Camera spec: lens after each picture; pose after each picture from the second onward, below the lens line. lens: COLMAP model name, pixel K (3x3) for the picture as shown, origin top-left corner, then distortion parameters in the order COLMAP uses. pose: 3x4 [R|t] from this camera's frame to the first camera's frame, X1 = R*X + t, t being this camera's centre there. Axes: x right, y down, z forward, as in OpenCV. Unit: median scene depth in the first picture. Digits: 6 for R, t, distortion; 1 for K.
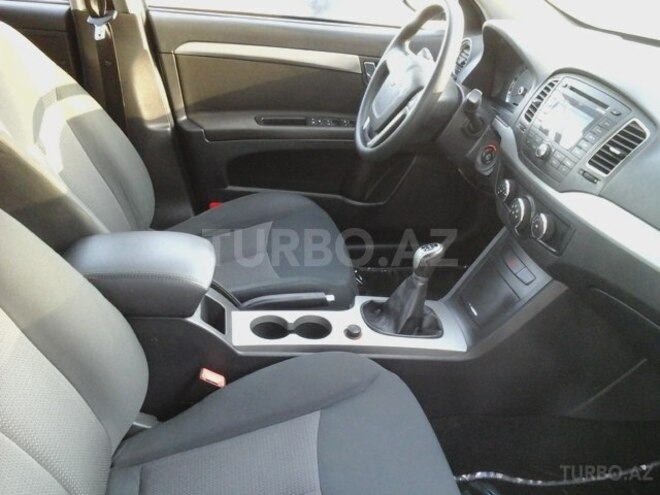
lens RADIAL K [[634.7, 0, 330.0], [0, 634.7, 247.5], [0, 0, 1]] dist [0.005841, 0.012402]
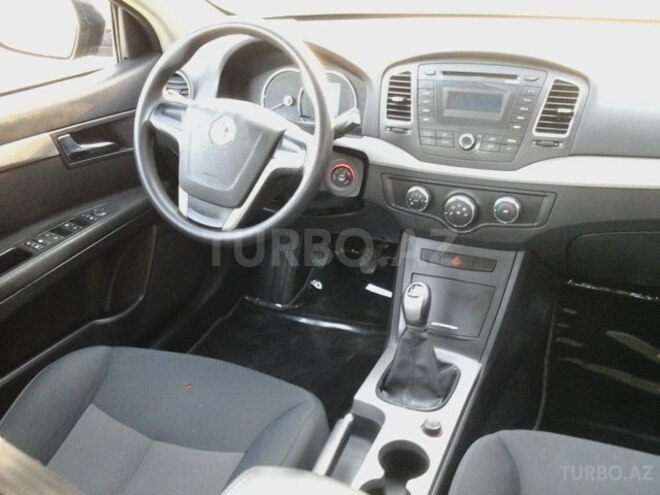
lens RADIAL K [[634.7, 0, 330.0], [0, 634.7, 247.5], [0, 0, 1]] dist [0.005841, 0.012402]
pose [[0.518912, -0.443372, 0.730857, -0.499966], [0.456283, 0.866653, 0.201789, -0.275197], [-0.722866, 0.228767, 0.652020, 0.514832]]
